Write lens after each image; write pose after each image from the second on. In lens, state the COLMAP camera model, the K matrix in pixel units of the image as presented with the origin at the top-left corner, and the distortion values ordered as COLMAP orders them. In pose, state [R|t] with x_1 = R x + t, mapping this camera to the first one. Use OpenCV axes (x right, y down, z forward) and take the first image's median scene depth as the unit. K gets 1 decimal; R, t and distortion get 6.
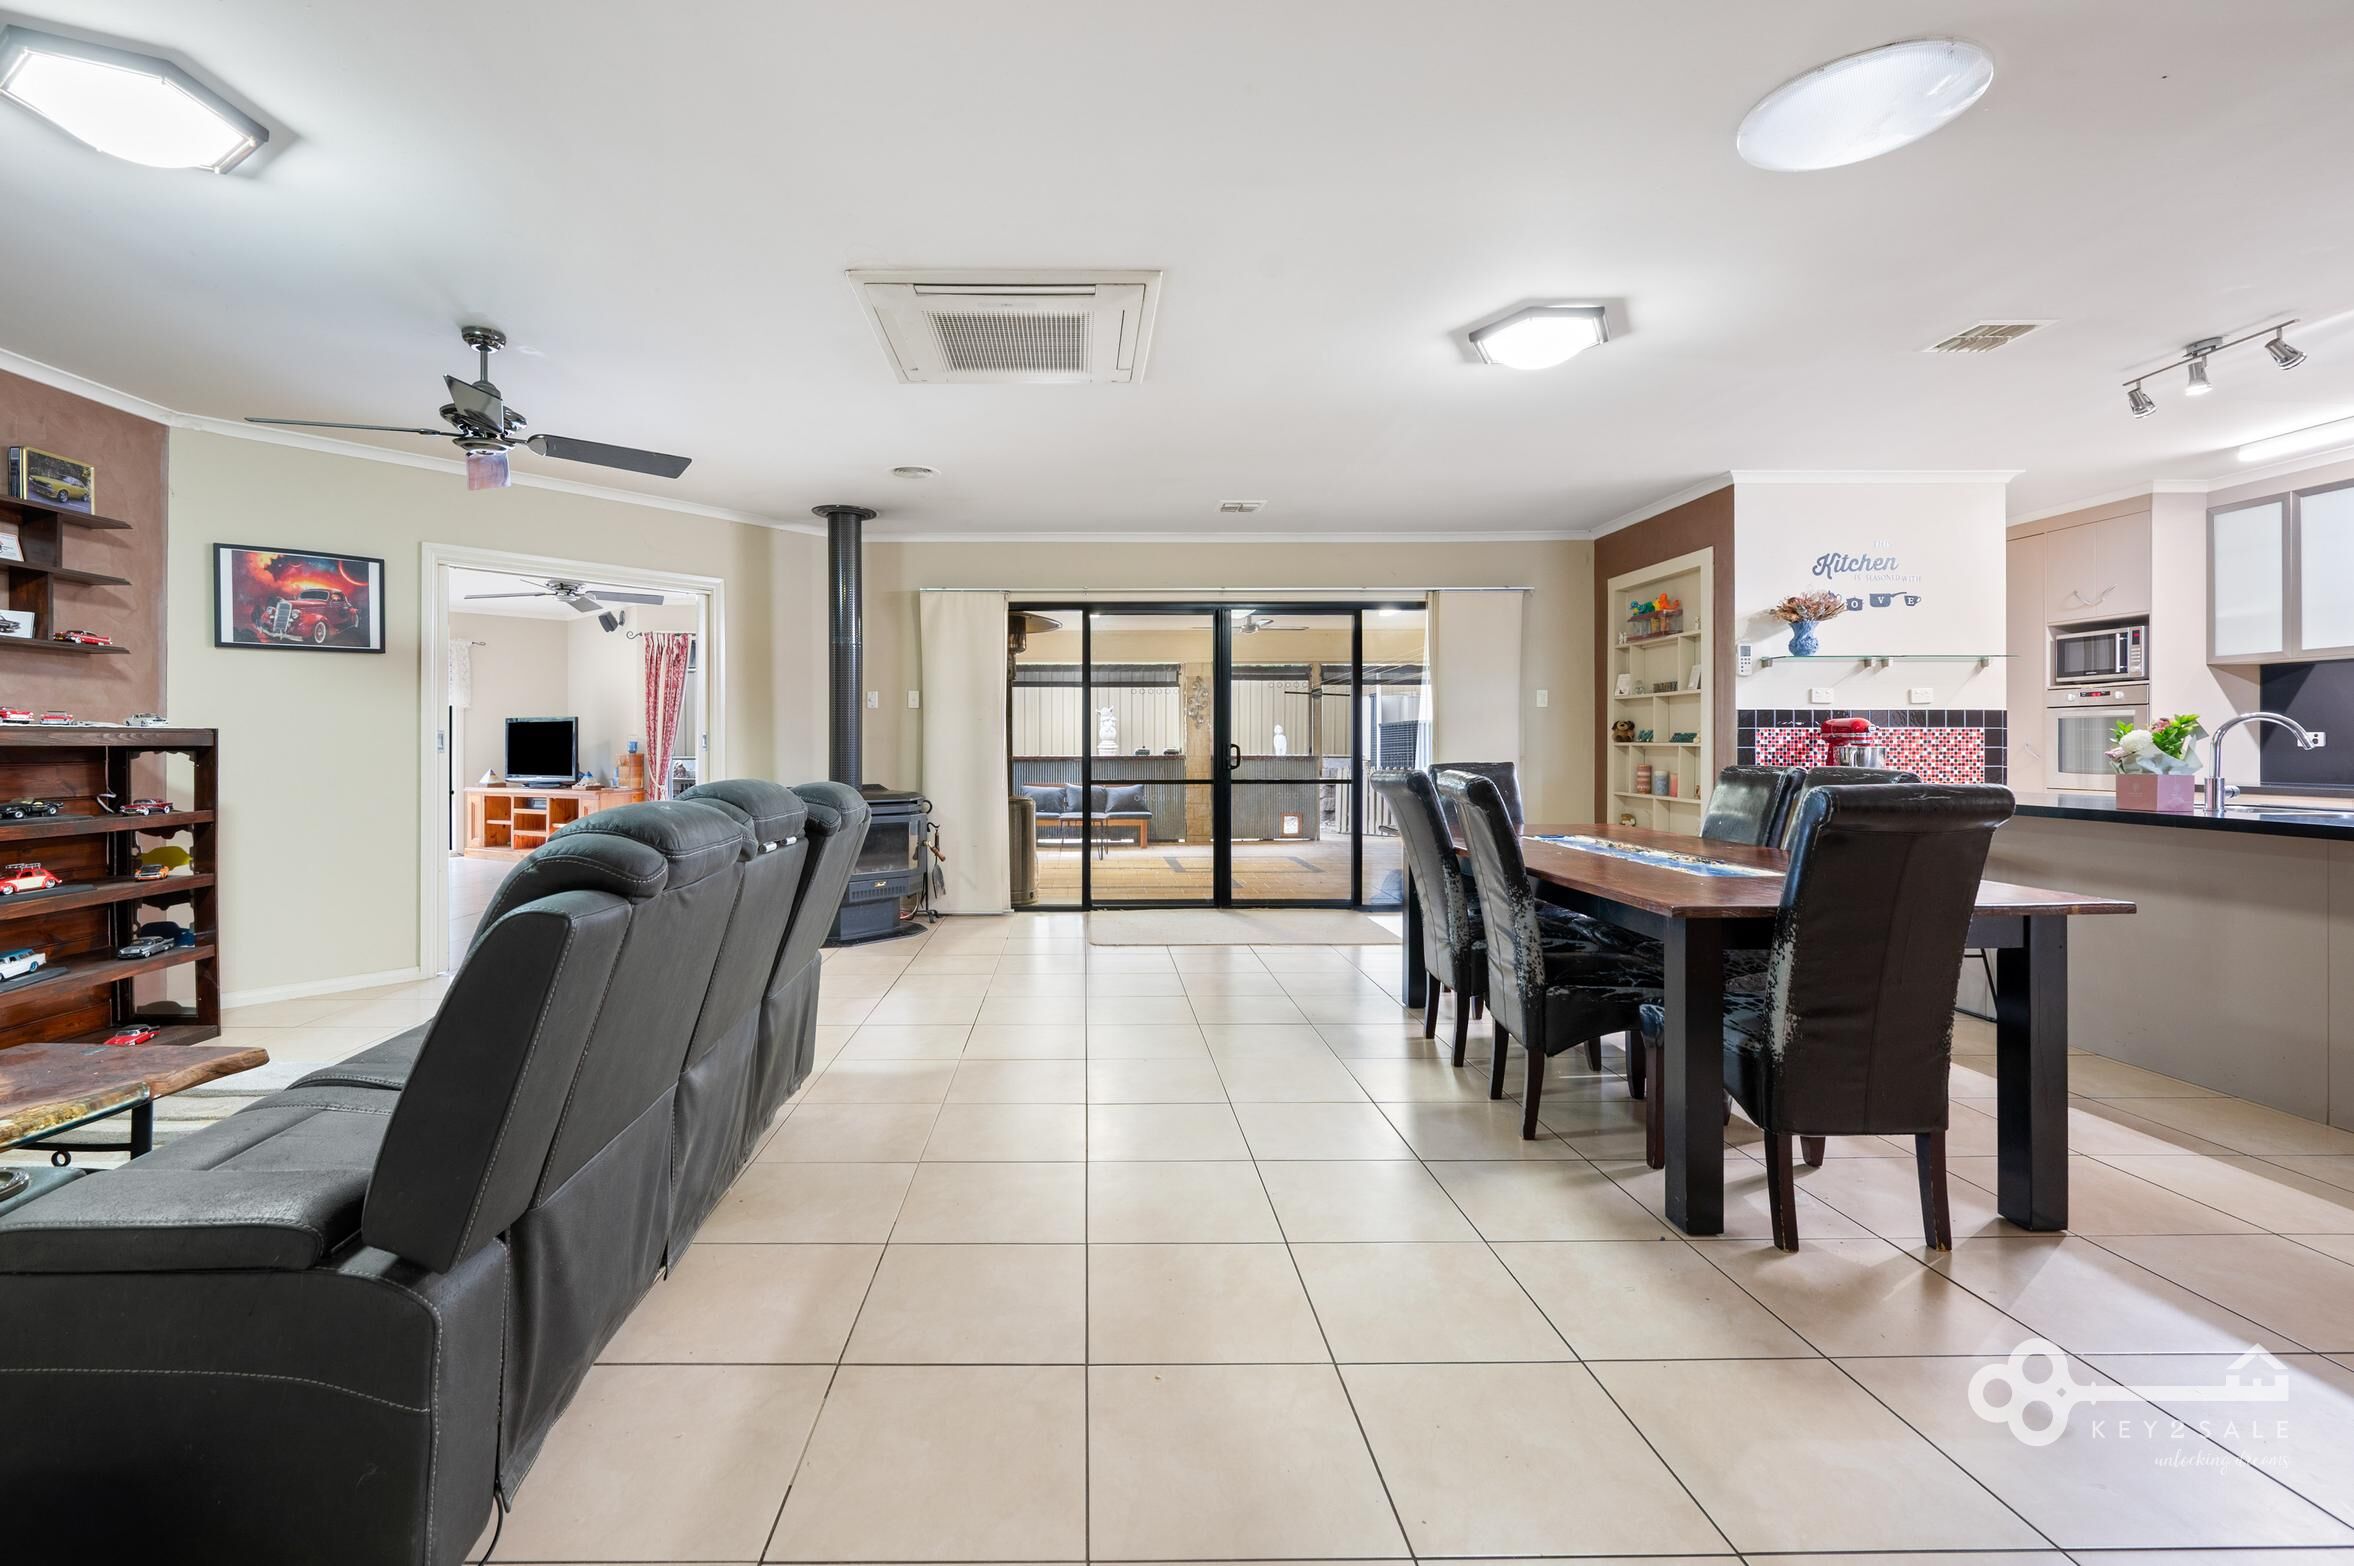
lens RADIAL K [[984.5, 0, 1177.0], [0, 984.5, 758.8], [0, 0, 1]] dist [-0.004451, -0.000610]
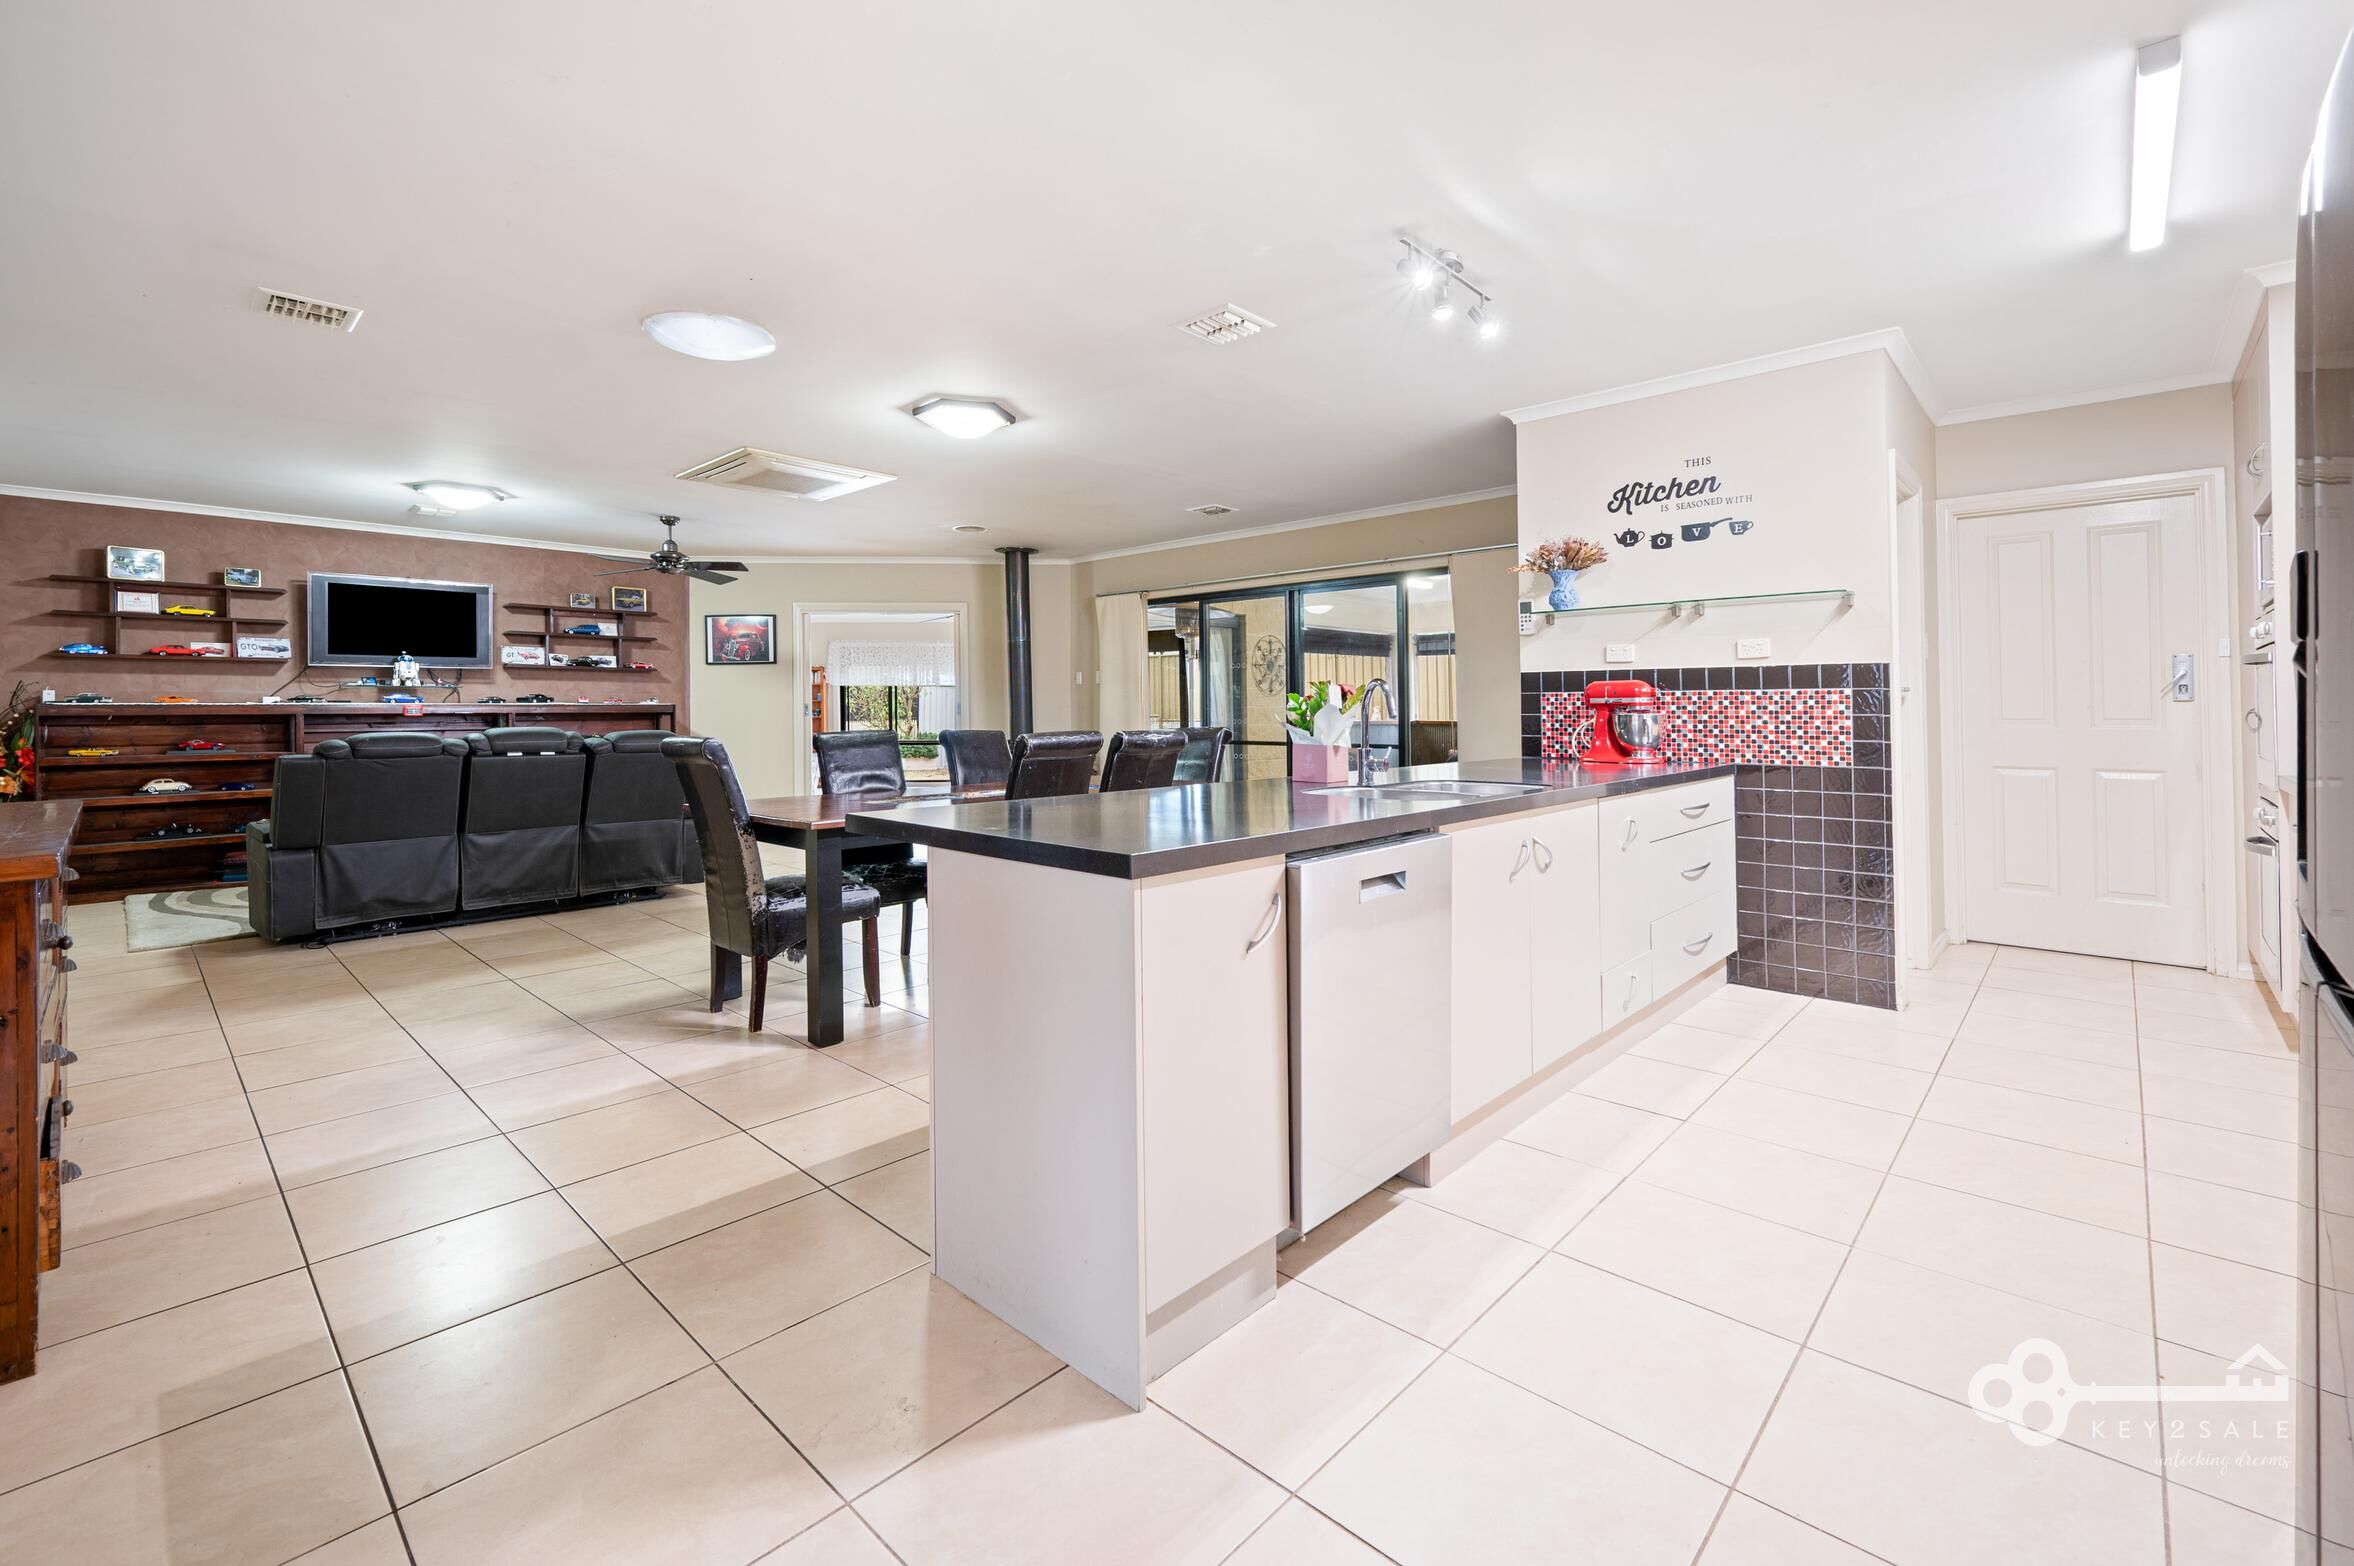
lens RADIAL K [[984.5, 0, 1185.4], [0, 984.5, 713.3], [0, 0, 1]] dist [-0.004451, -0.000610]
pose [[0.732841, 0.001517, -0.680398, 0.959076], [-0.007179, 0.999959, -0.005504, -0.005492], [0.680362, 0.008918, 0.732822, 0.126030]]
